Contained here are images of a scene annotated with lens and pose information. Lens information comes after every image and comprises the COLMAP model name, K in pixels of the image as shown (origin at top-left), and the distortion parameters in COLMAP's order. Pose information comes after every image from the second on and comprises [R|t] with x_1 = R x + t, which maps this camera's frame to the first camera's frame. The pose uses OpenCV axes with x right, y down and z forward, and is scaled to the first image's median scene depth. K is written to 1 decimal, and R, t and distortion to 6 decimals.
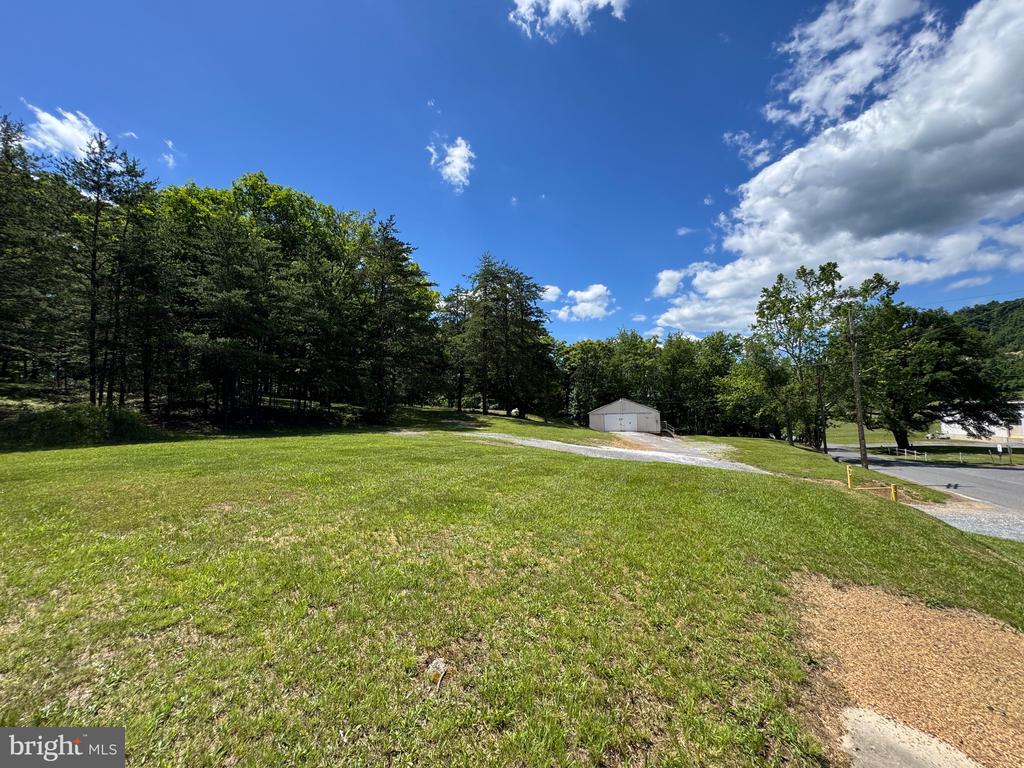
lens RADIAL K [[414.8, 0, 513.9], [0, 414.8, 380.8], [0, 0, 1]] dist [0.001819, 0.000243]
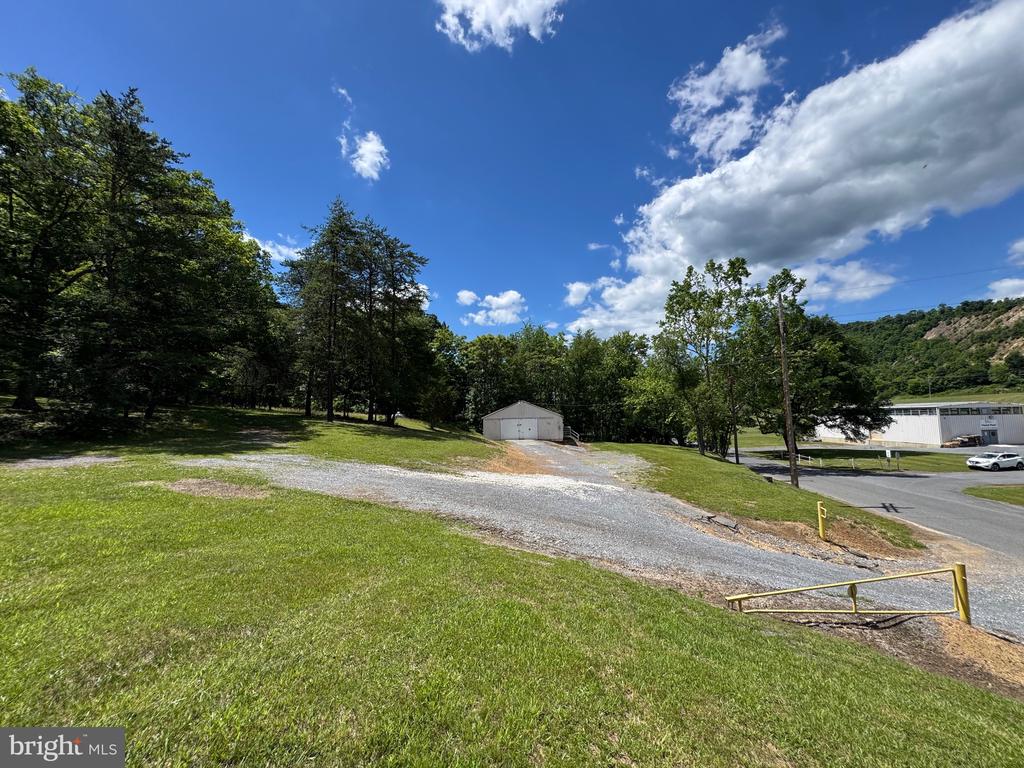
lens RADIAL K [[408.7, 0, 511.2], [0, 408.7, 383.6], [0, 0, 1]] dist [-0.002818, 0.000125]
pose [[0.980588, 0.016351, 0.195397, 0.131705], [-0.015995, 0.999866, -0.003400, 0.018628], [-0.195427, 0.000209, 0.980718, 0.311259]]
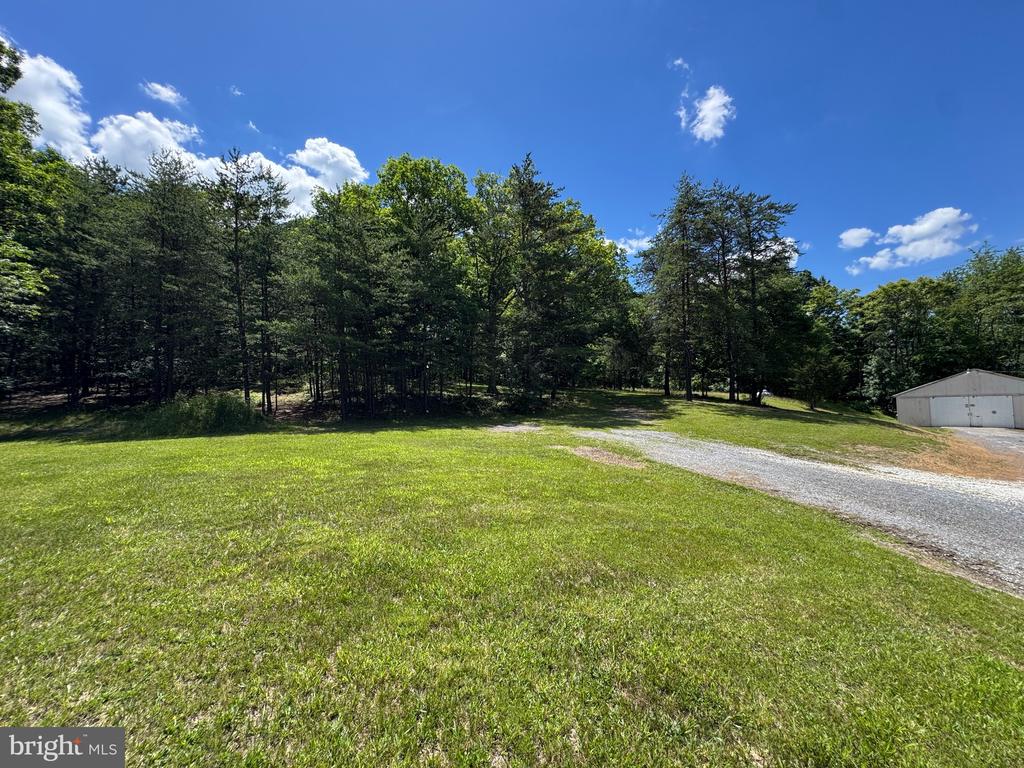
lens RADIAL K [[408.7, 0, 511.2], [0, 408.7, 383.6], [0, 0, 1]] dist [-0.002818, 0.000125]
pose [[0.812003, -0.028605, -0.582952, 0.125286], [0.056161, 0.997993, 0.029257, 0.018545], [0.580945, -0.056496, 0.811979, 0.308715]]
